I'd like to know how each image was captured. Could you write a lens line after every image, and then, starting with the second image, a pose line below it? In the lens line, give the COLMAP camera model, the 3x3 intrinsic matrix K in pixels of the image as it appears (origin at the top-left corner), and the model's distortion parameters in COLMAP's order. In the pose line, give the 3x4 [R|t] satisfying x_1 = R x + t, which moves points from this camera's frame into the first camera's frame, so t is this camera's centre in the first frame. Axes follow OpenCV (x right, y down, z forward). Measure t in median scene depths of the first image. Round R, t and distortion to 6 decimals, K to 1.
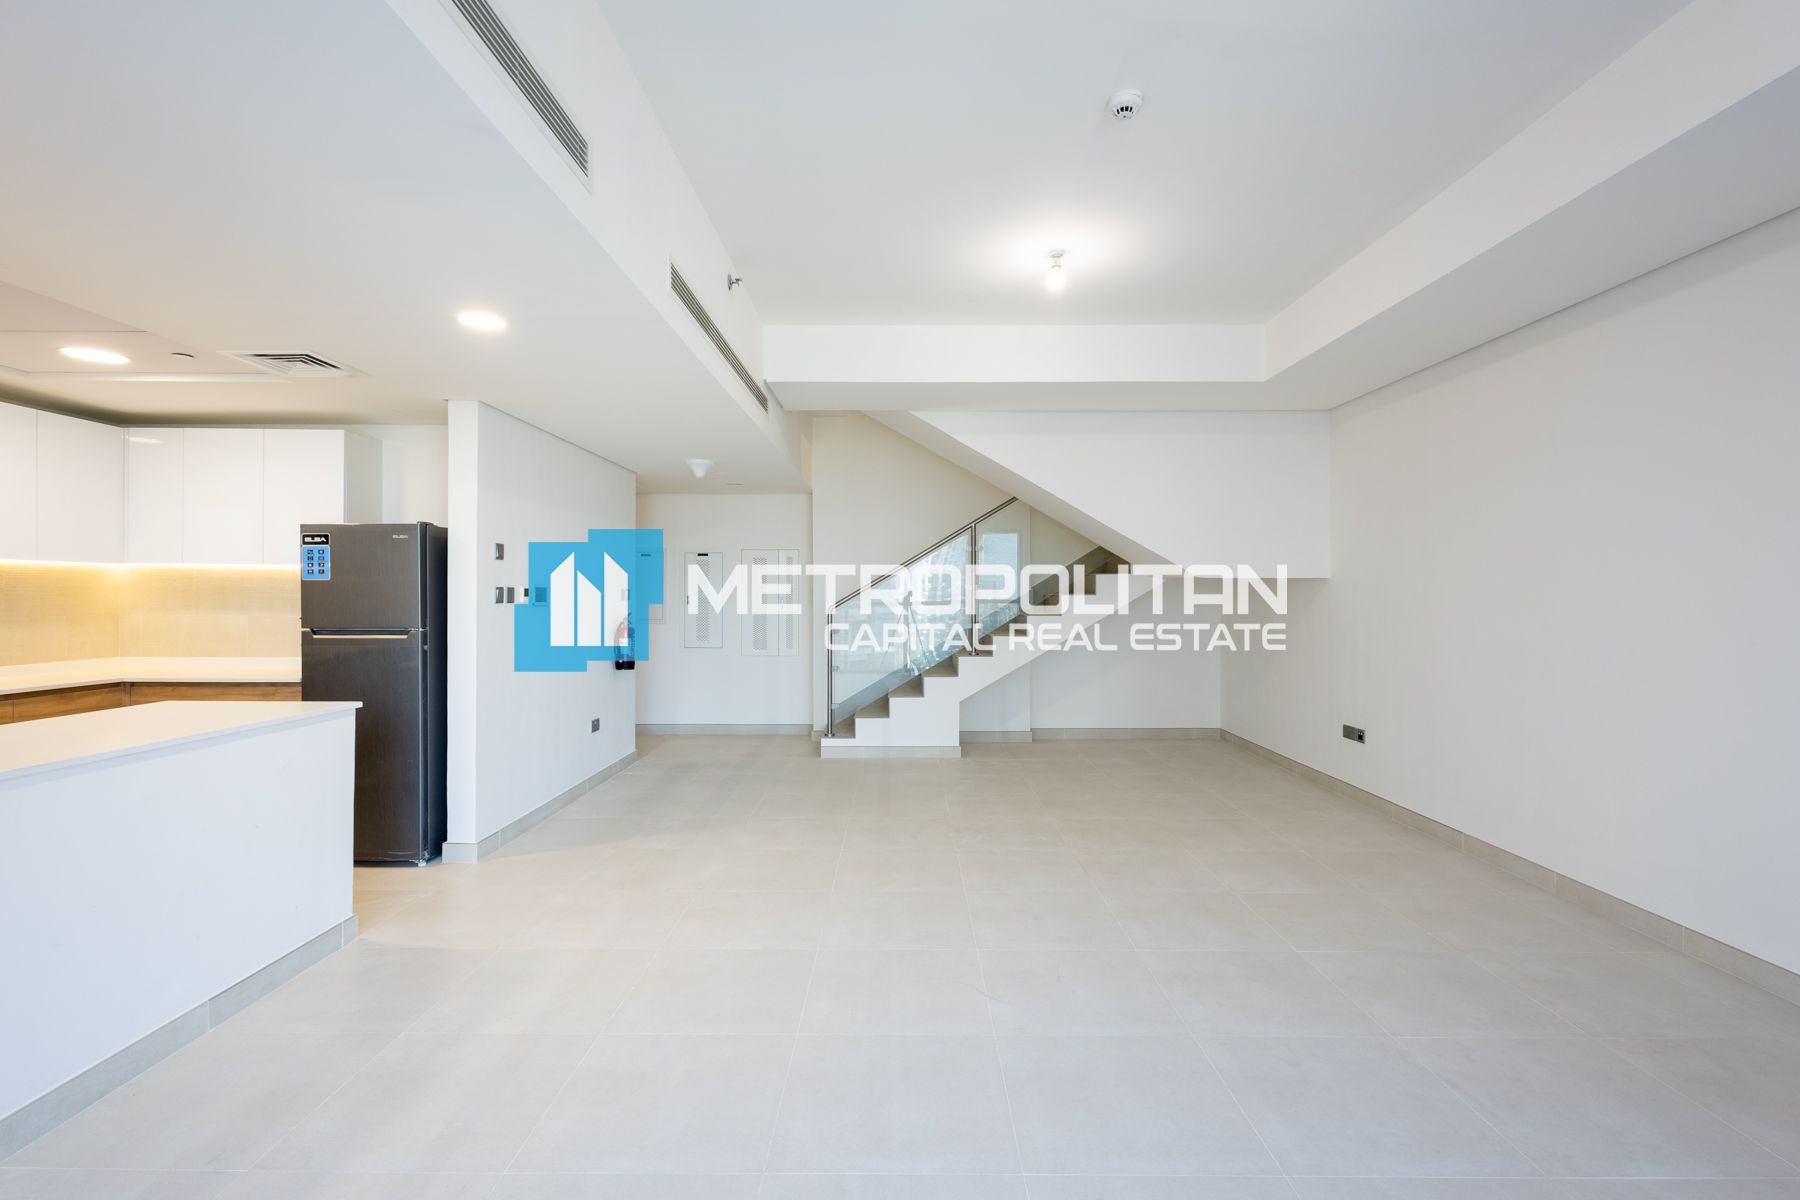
lens RADIAL K [[825.1, 0, 901.7], [0, 825.1, 597.7], [0, 0, 1]] dist [0.007069, -0.000264]
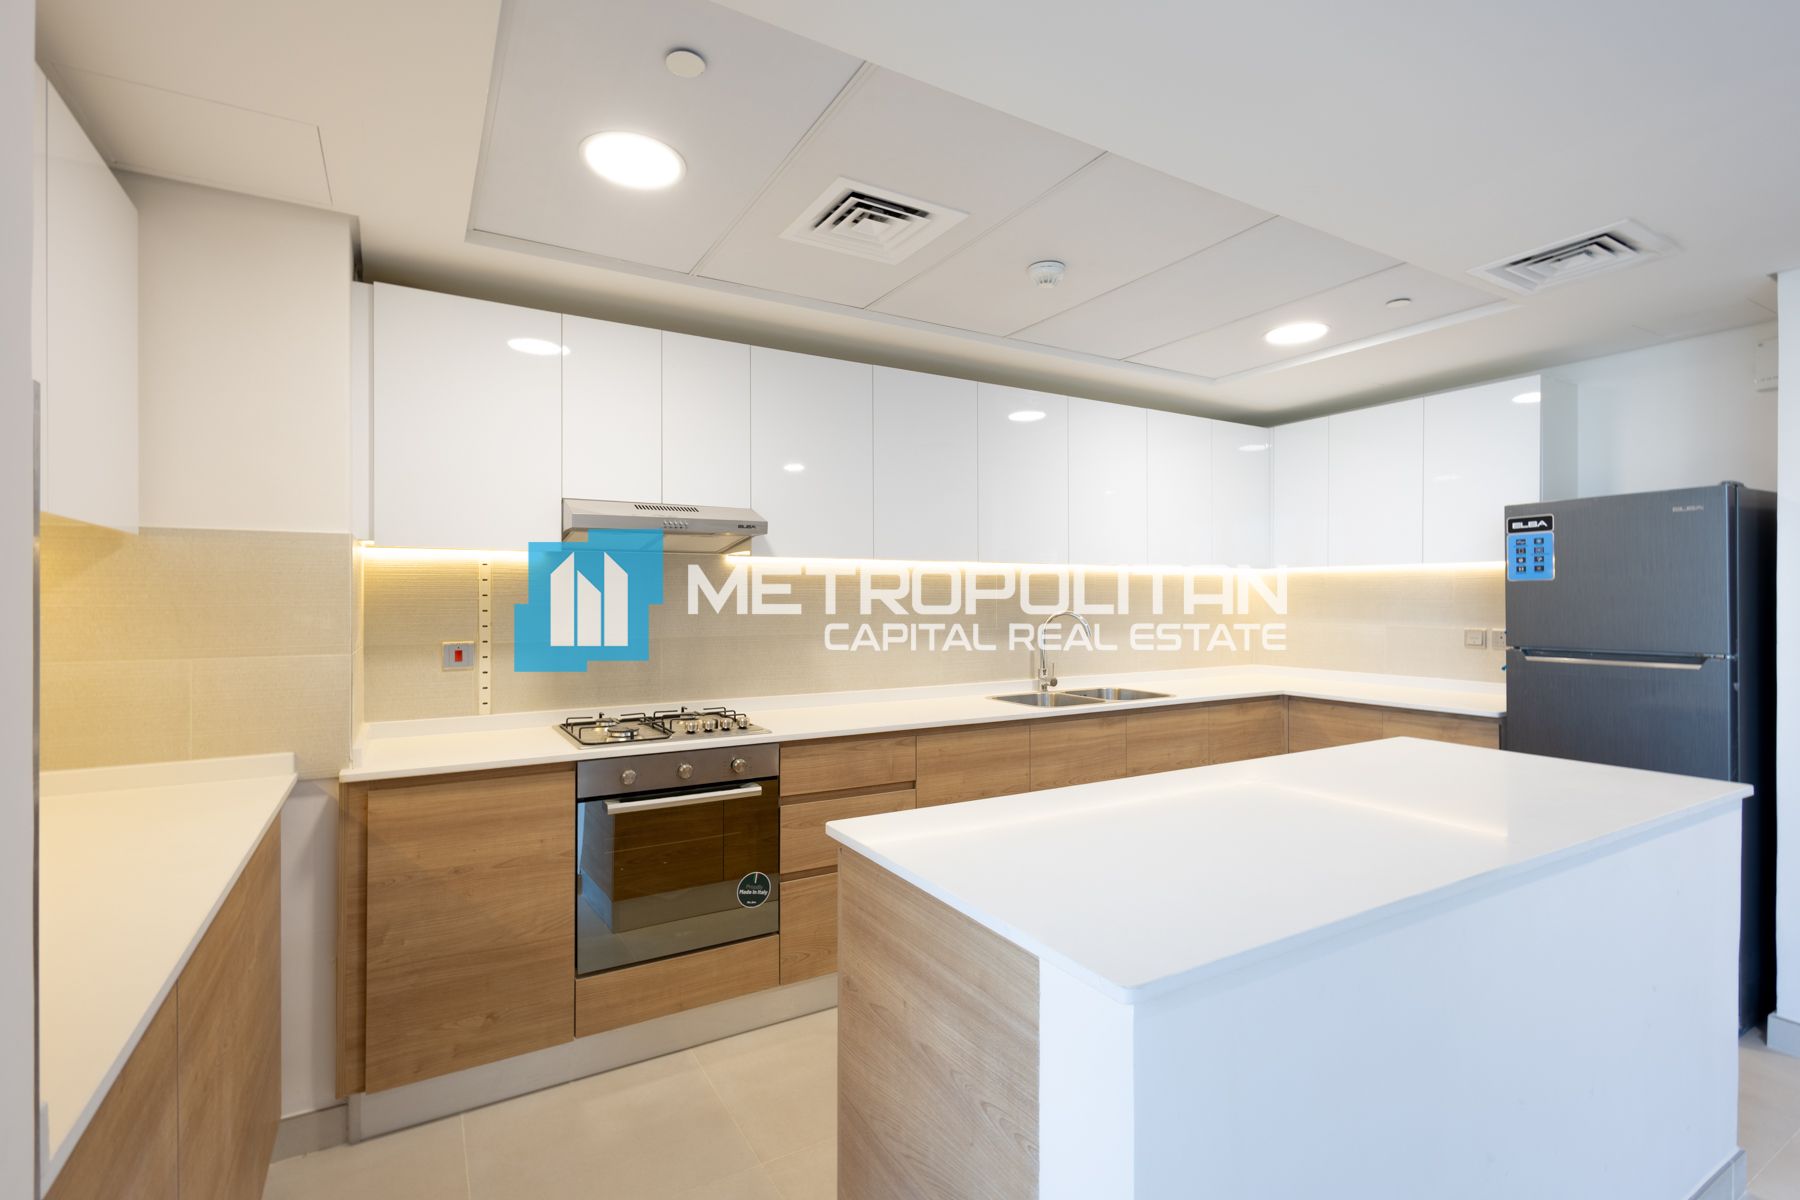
lens RADIAL K [[825.1, 0, 902.9], [0, 825.1, 594.6], [0, 0, 1]] dist [0.007069, -0.000264]
pose [[0.519520, -0.009916, -0.854401, -0.370126], [-0.000430, 0.999929, -0.011866, -0.000031], [0.854458, 0.006532, 0.519479, 0.152424]]
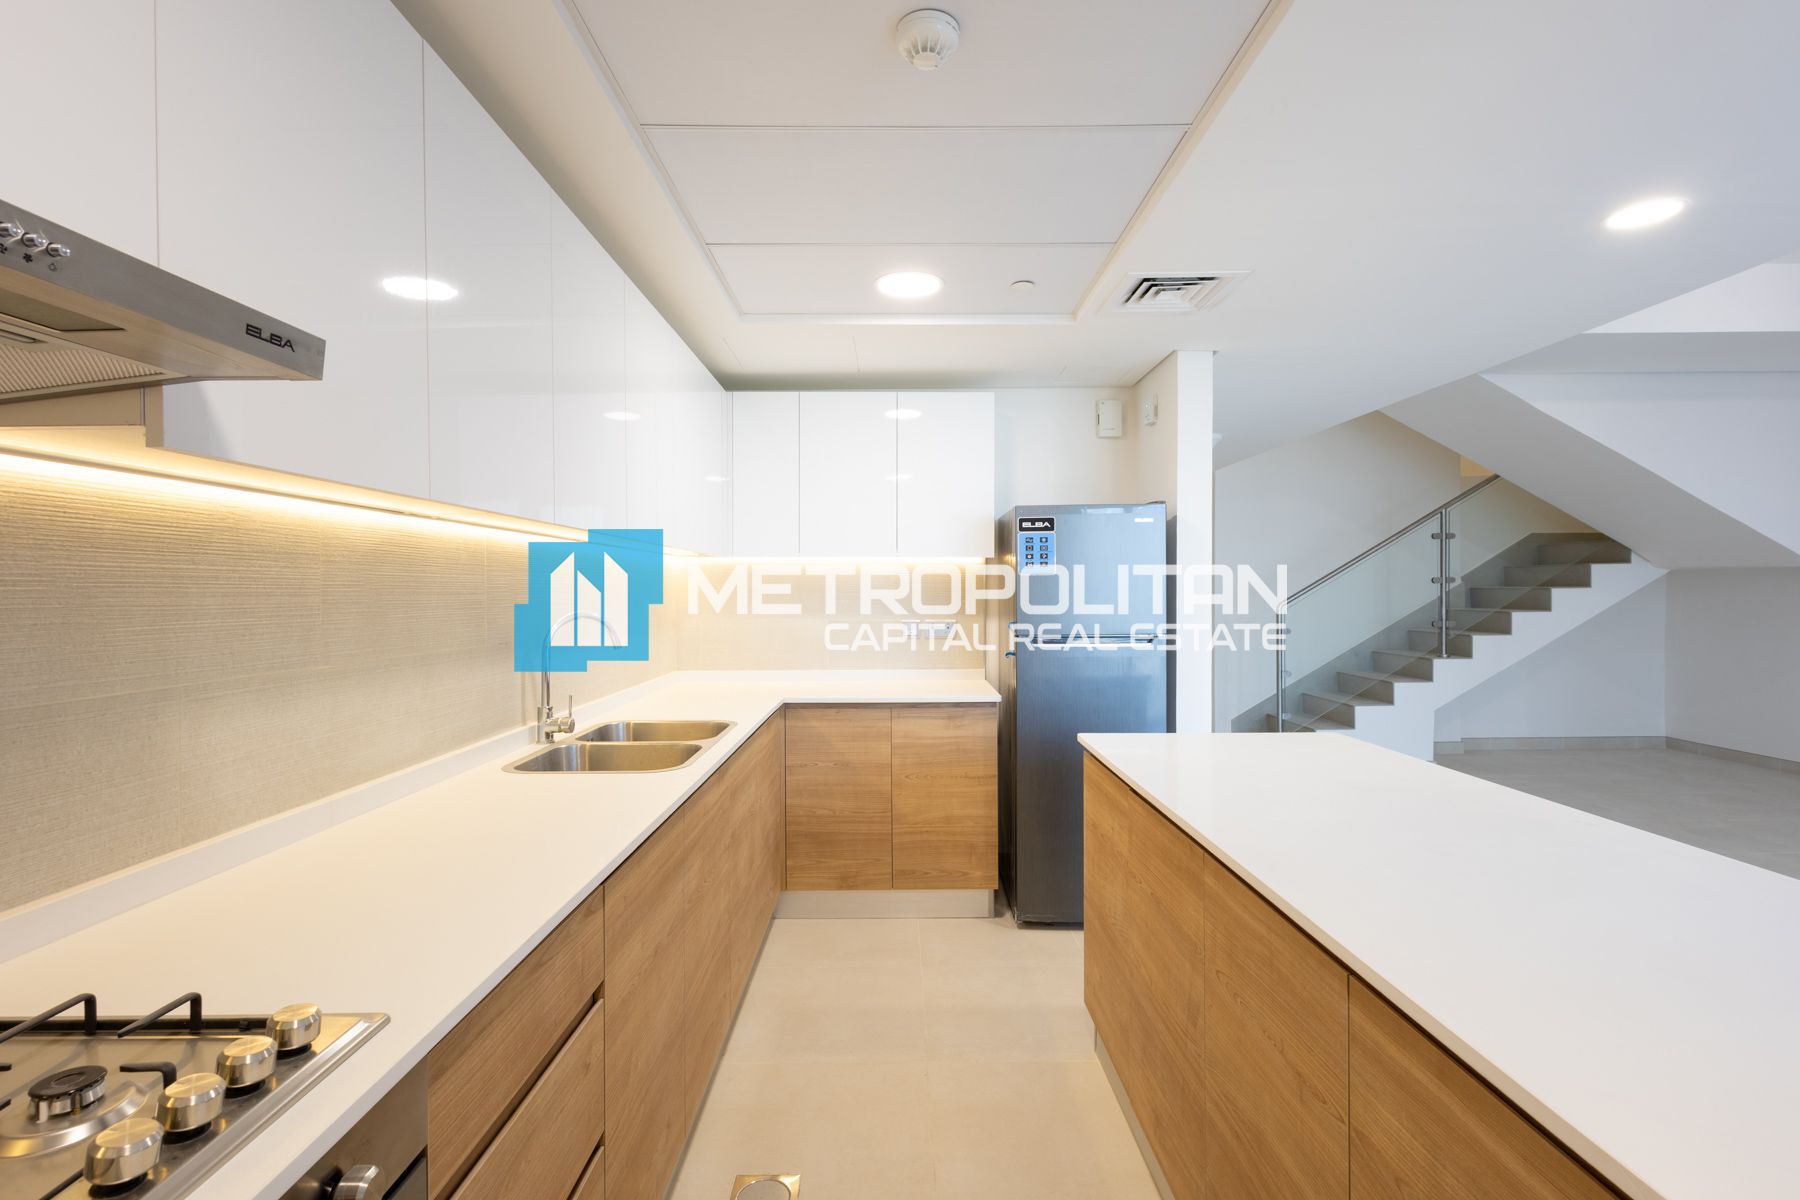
lens RADIAL K [[825.1, 0, 896.8], [0, 825.1, 595.3], [0, 0, 1]] dist [0.007069, -0.000264]
pose [[0.999928, -0.011606, -0.003112, -0.834333], [0.011596, 0.999928, -0.003244, -0.000494], [0.003150, 0.003208, 0.999990, 0.195788]]
